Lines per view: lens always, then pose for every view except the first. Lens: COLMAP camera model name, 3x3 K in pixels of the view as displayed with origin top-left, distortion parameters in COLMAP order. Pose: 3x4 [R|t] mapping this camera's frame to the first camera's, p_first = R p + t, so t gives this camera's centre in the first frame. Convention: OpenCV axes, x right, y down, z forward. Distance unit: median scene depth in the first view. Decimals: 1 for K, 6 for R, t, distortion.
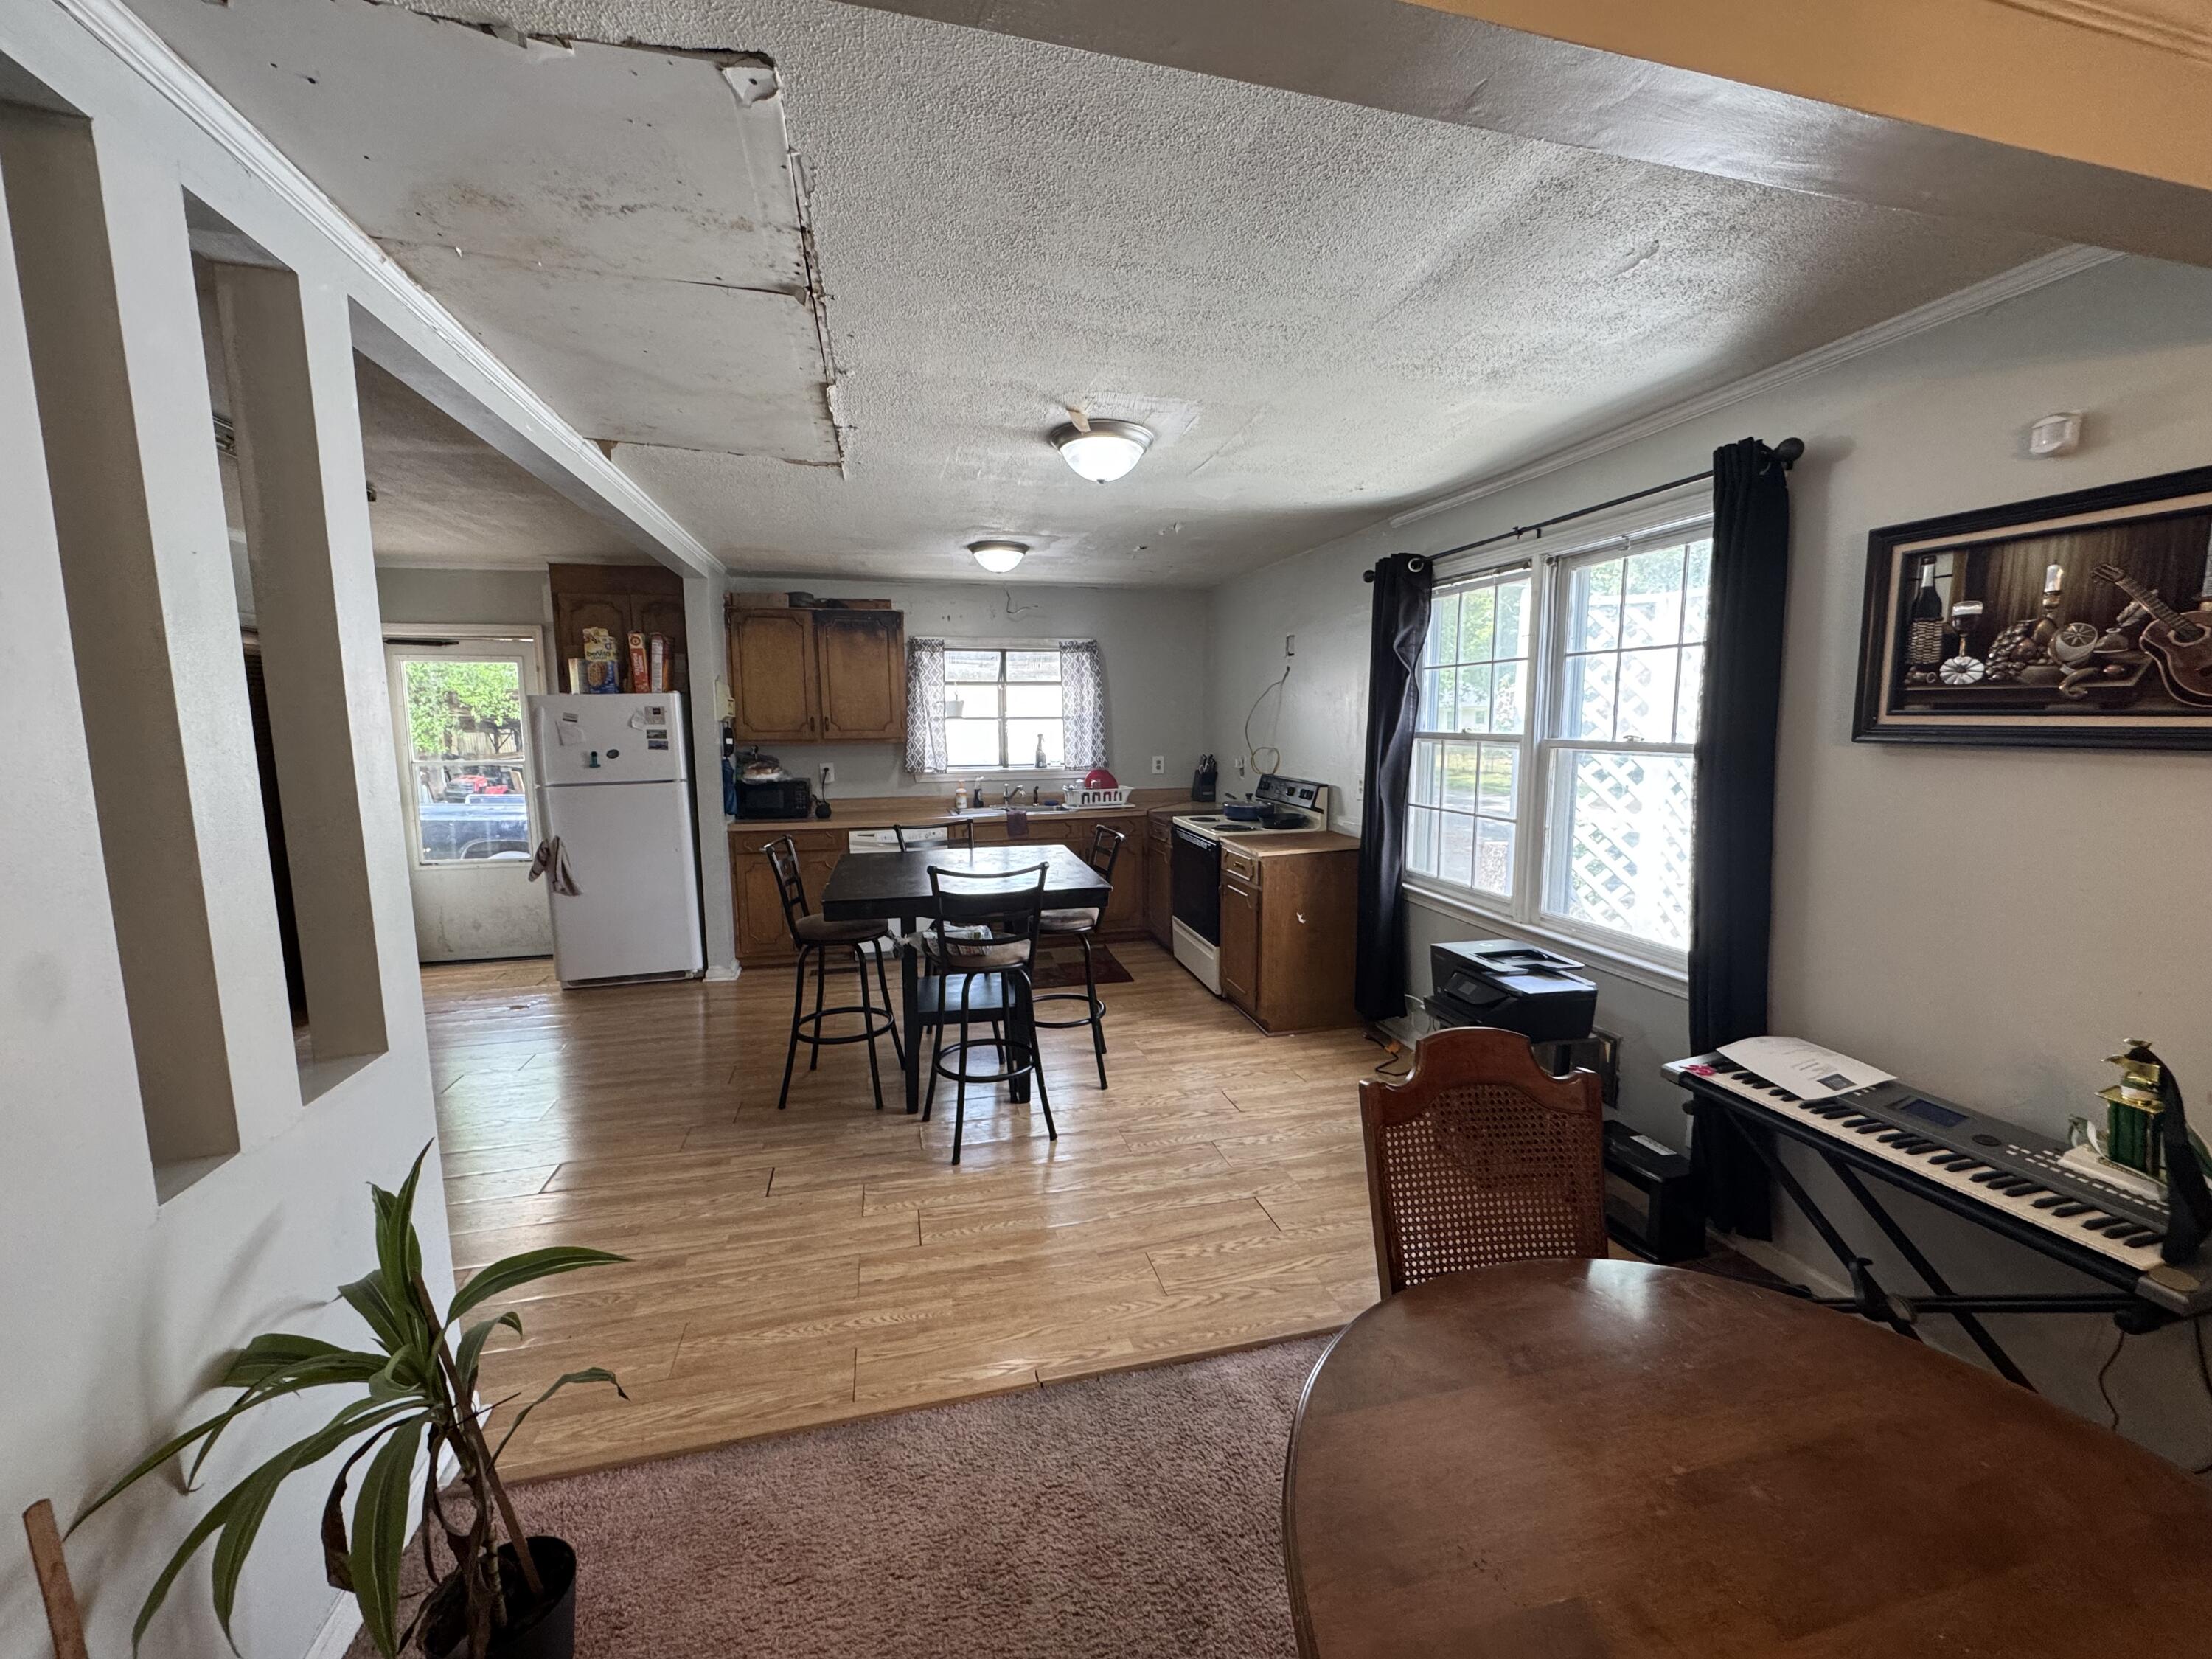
lens RADIAL K [[882.2, 0, 1106.0], [0, 882.2, 829.5], [0, 0, 1]] dist [0.000896, -0.000168]
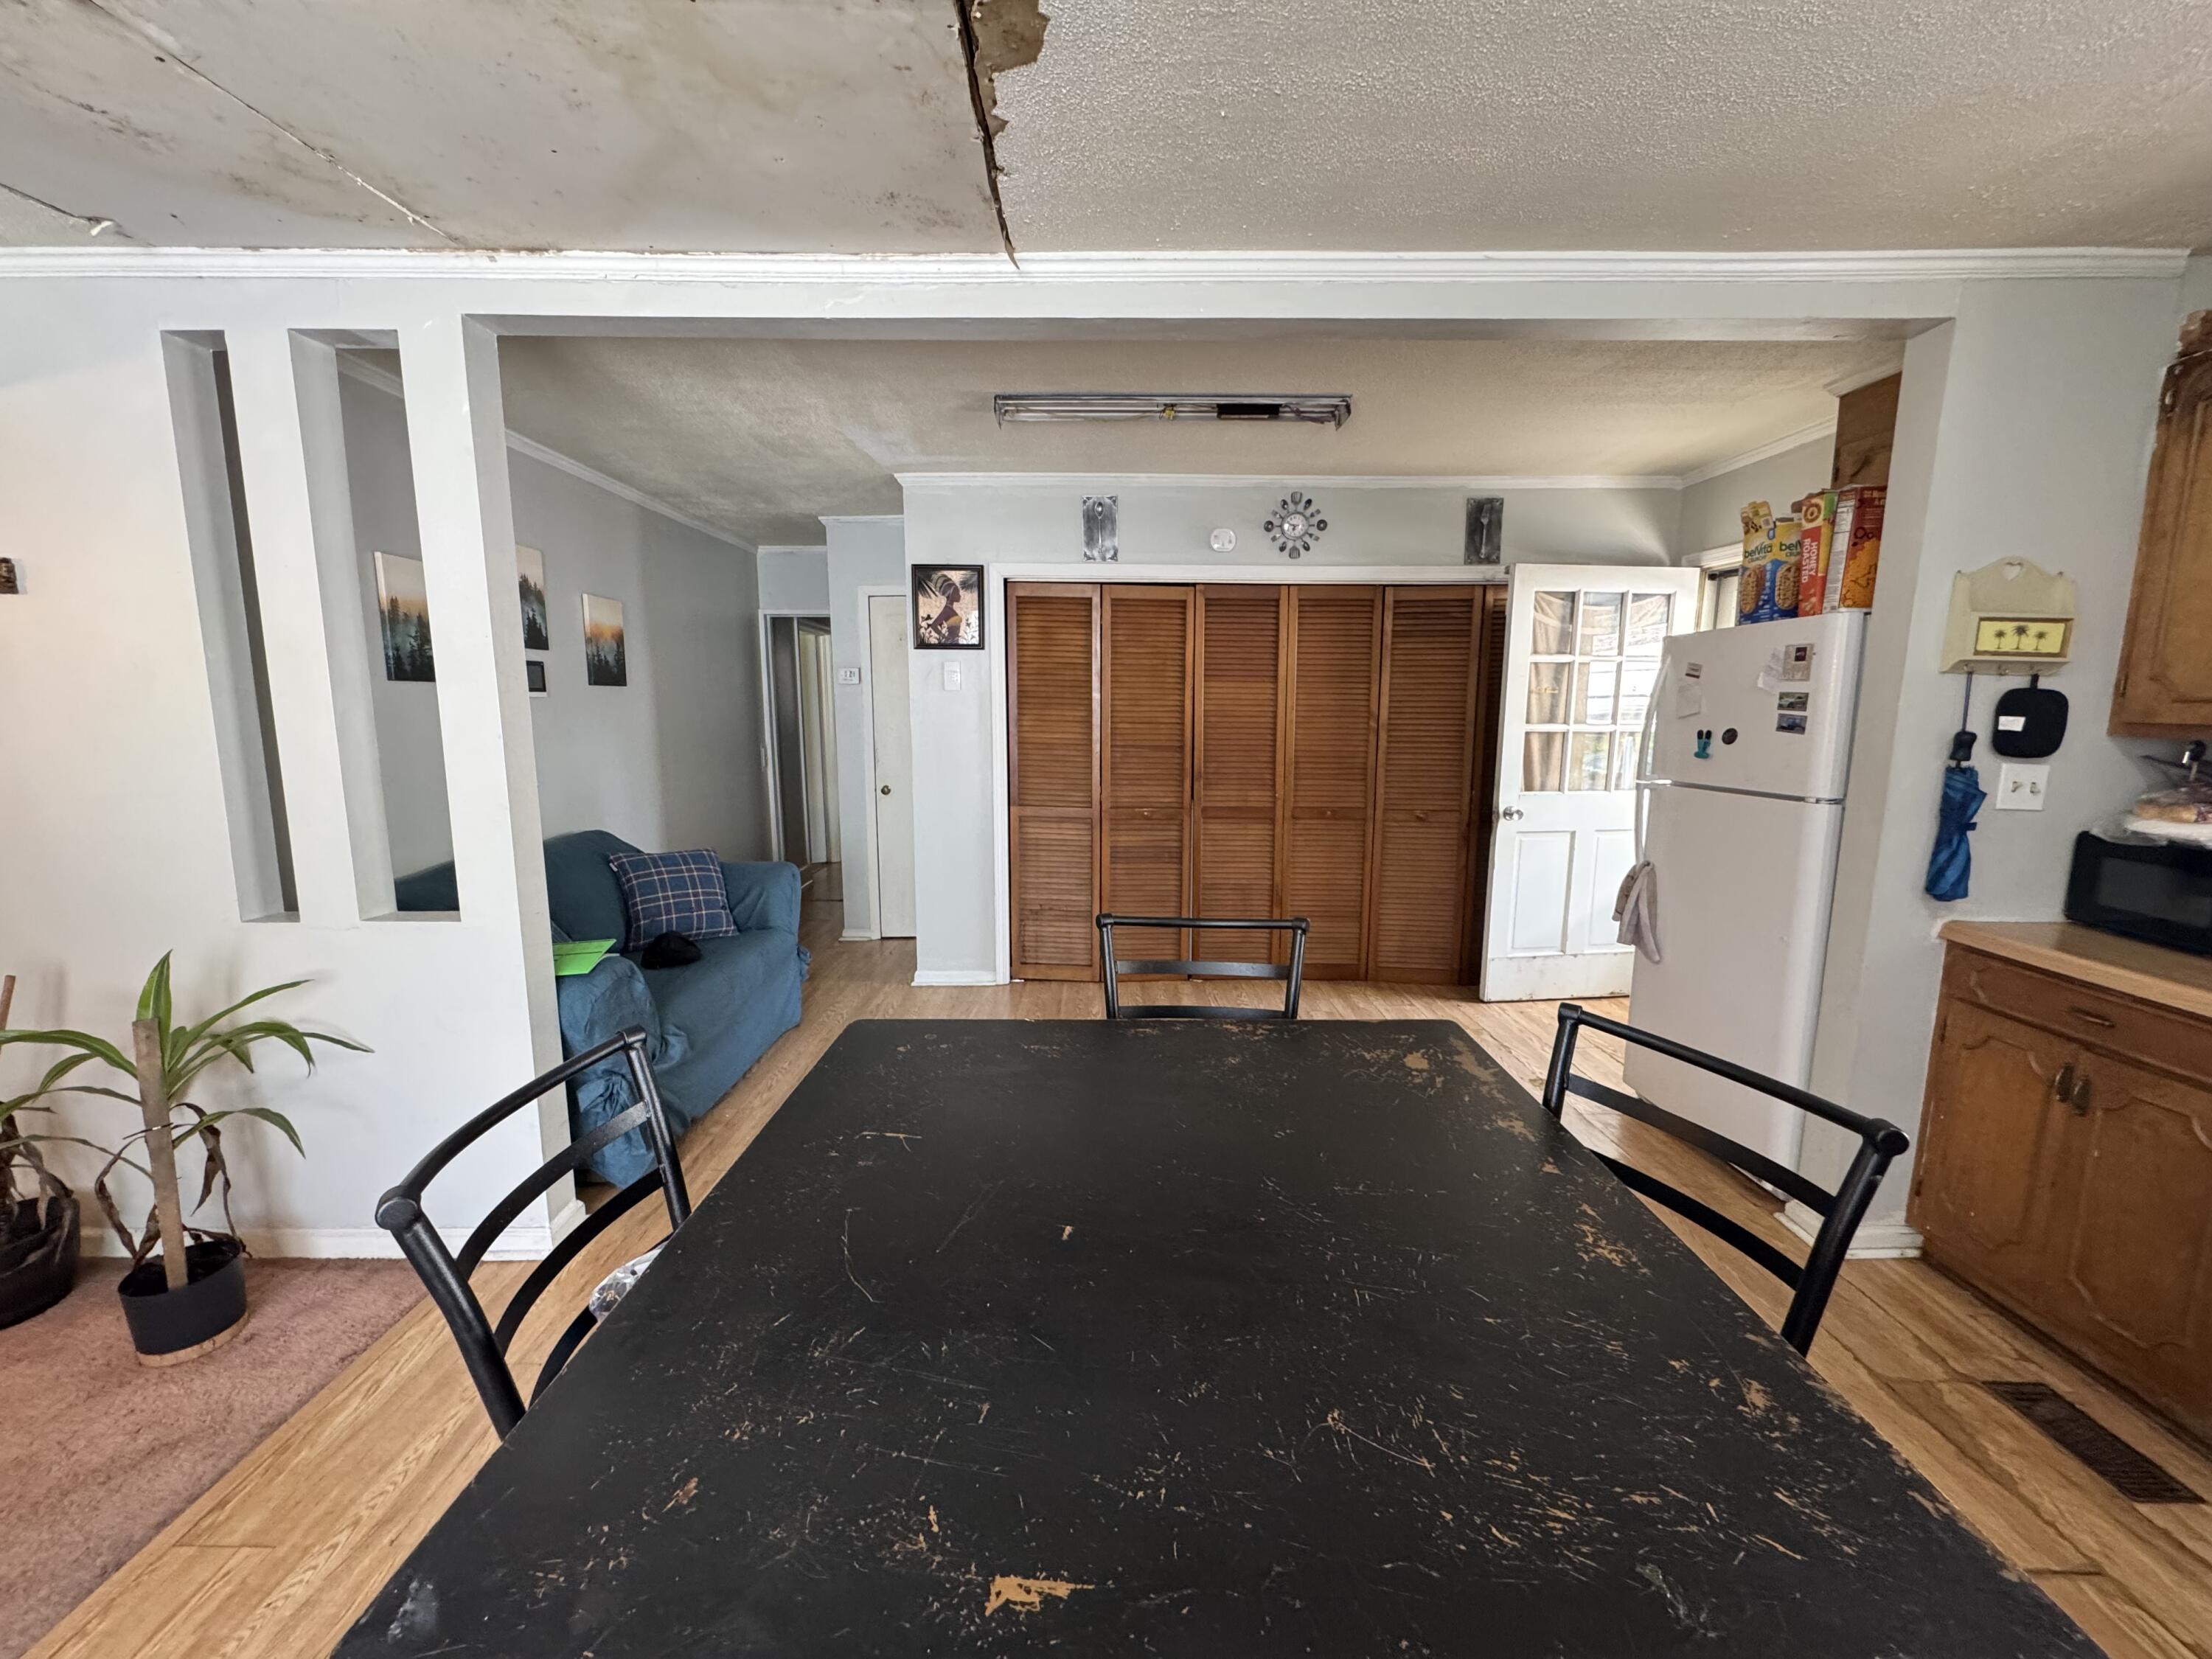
lens RADIAL K [[882.2, 0, 1106.0], [0, 882.2, 829.5], [0, 0, 1]] dist [0.000896, -0.000168]
pose [[-0.239194, 0.151828, -0.959028, 0.130261], [-0.121520, 0.975252, 0.184706, -0.158521], [0.963337, 0.160721, -0.214825, 1.435891]]
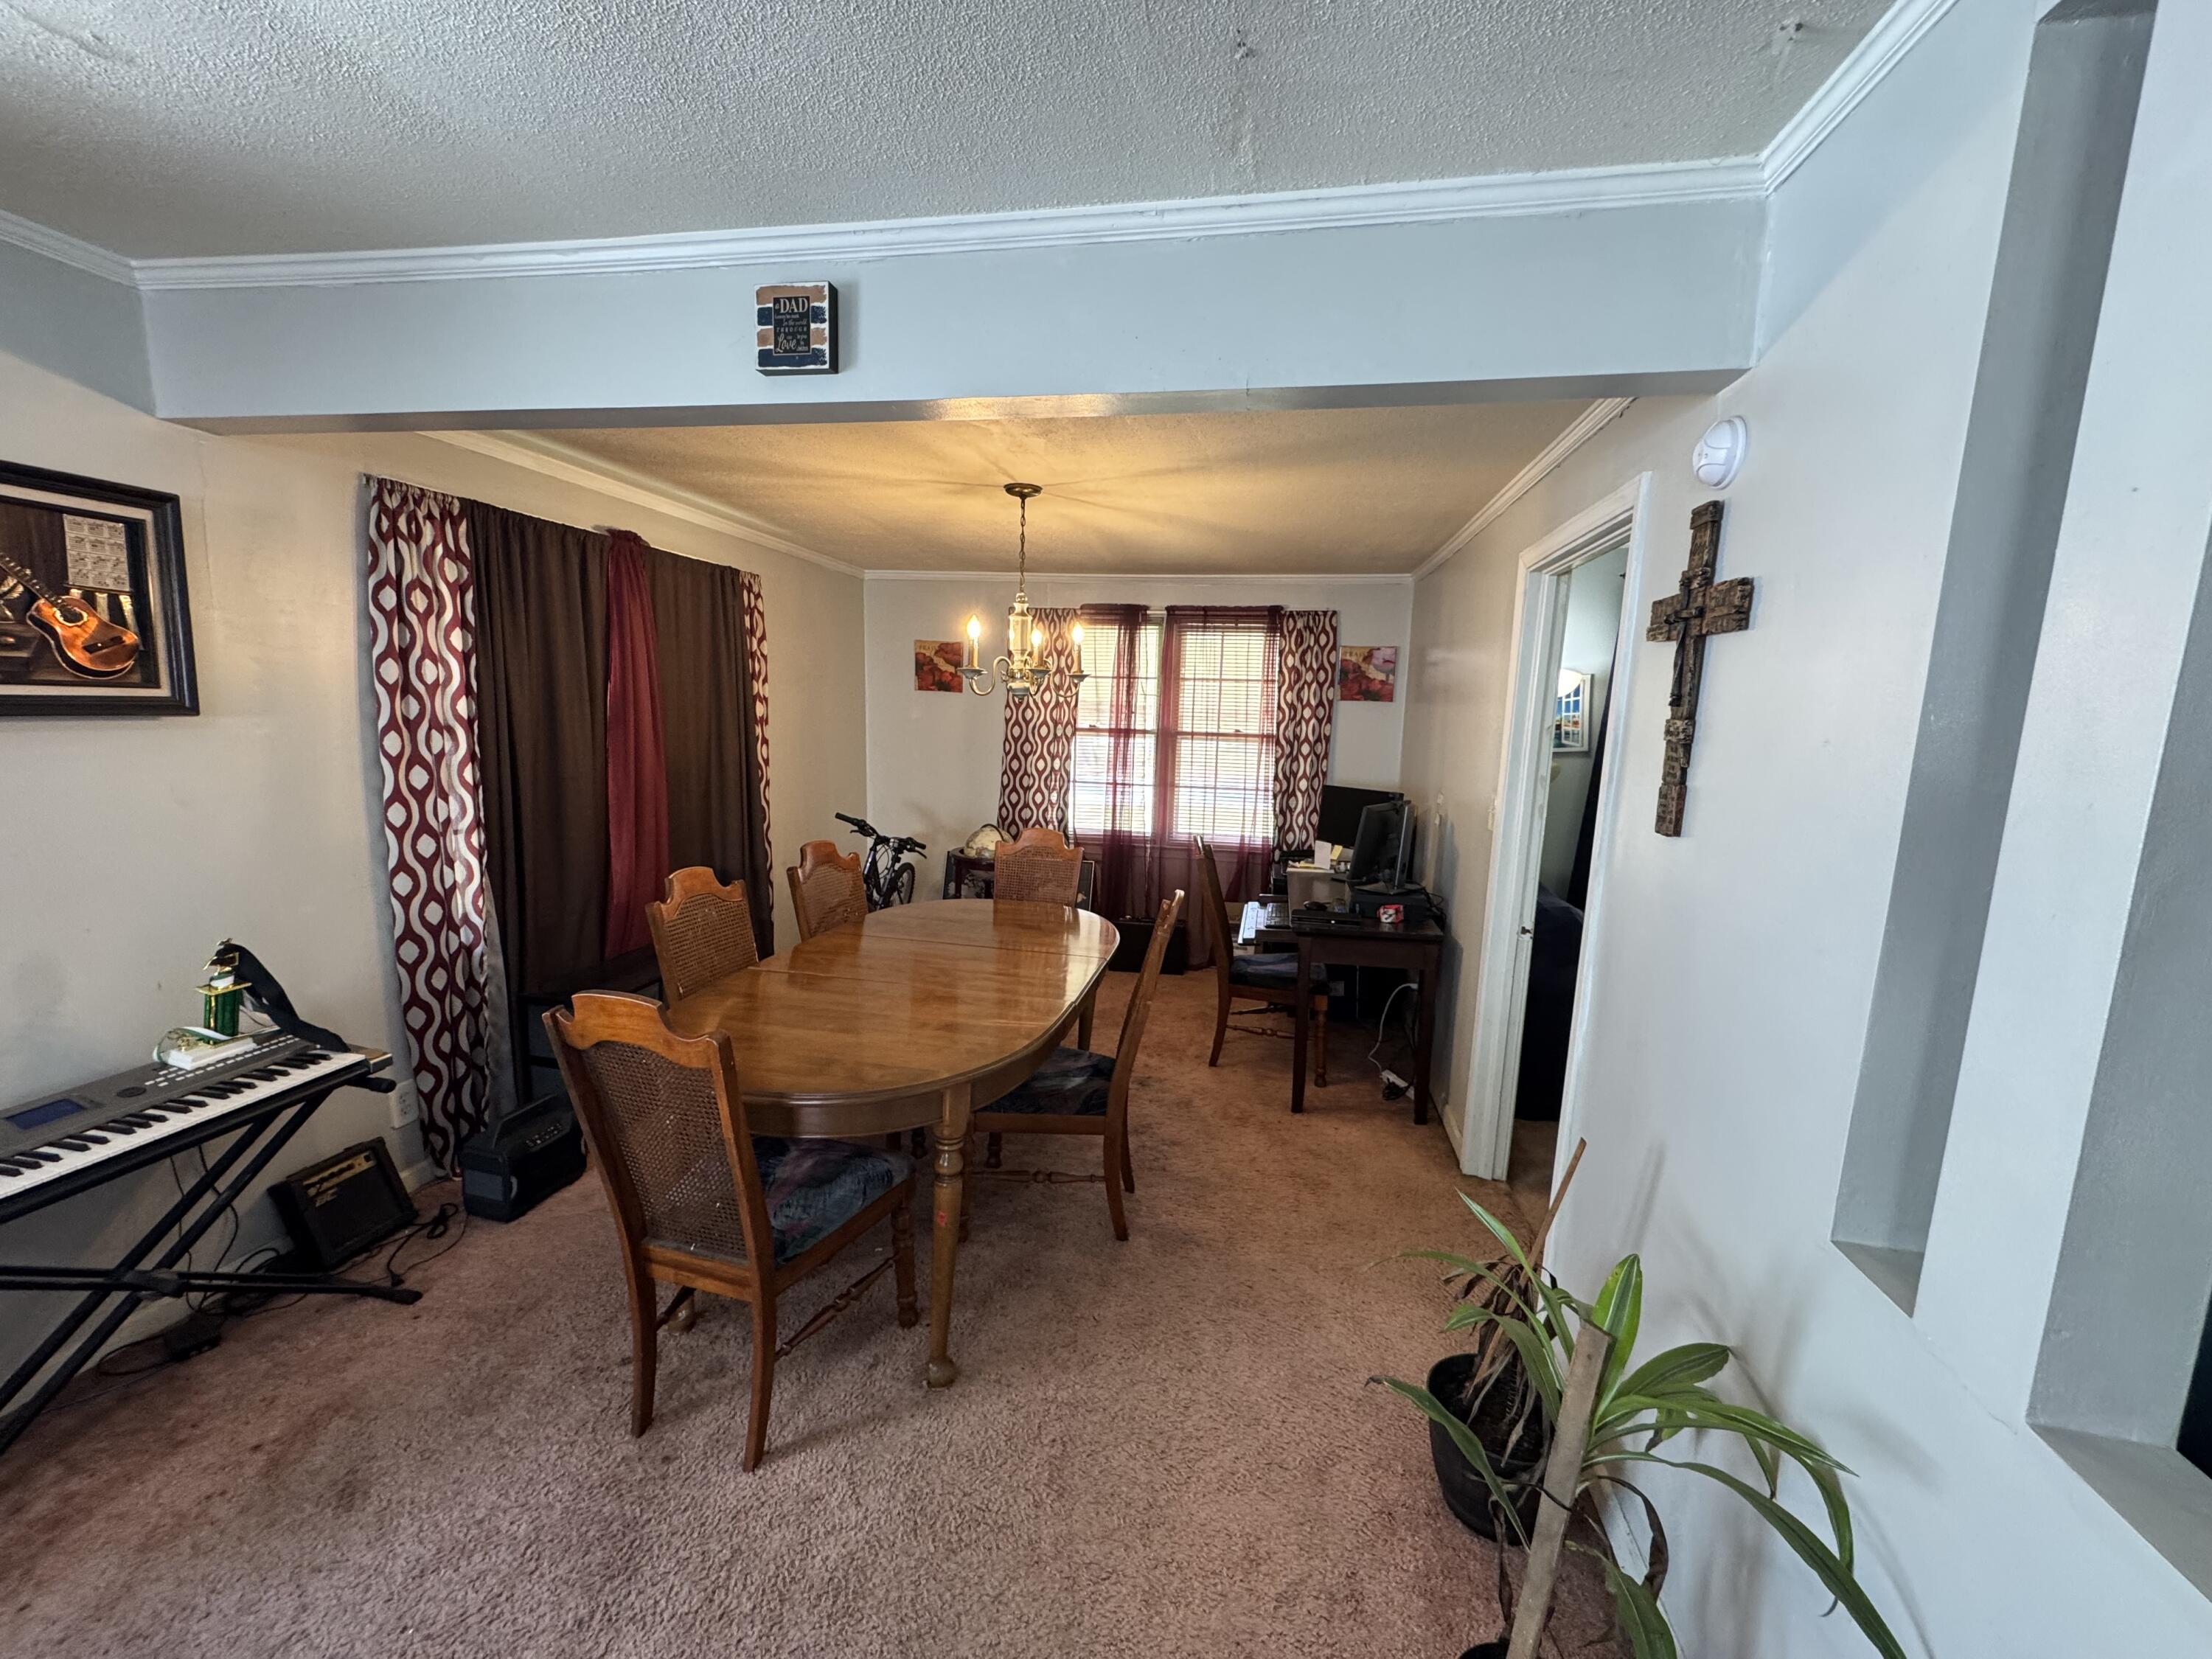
lens RADIAL K [[882.2, 0, 1106.0], [0, 882.2, 829.5], [0, 0, 1]] dist [0.000896, -0.000168]
pose [[-0.906771, -0.081450, 0.413682, -0.321155], [0.027206, 0.967815, 0.250188, -0.125782], [-0.420746, 0.238117, -0.875370, 0.940359]]
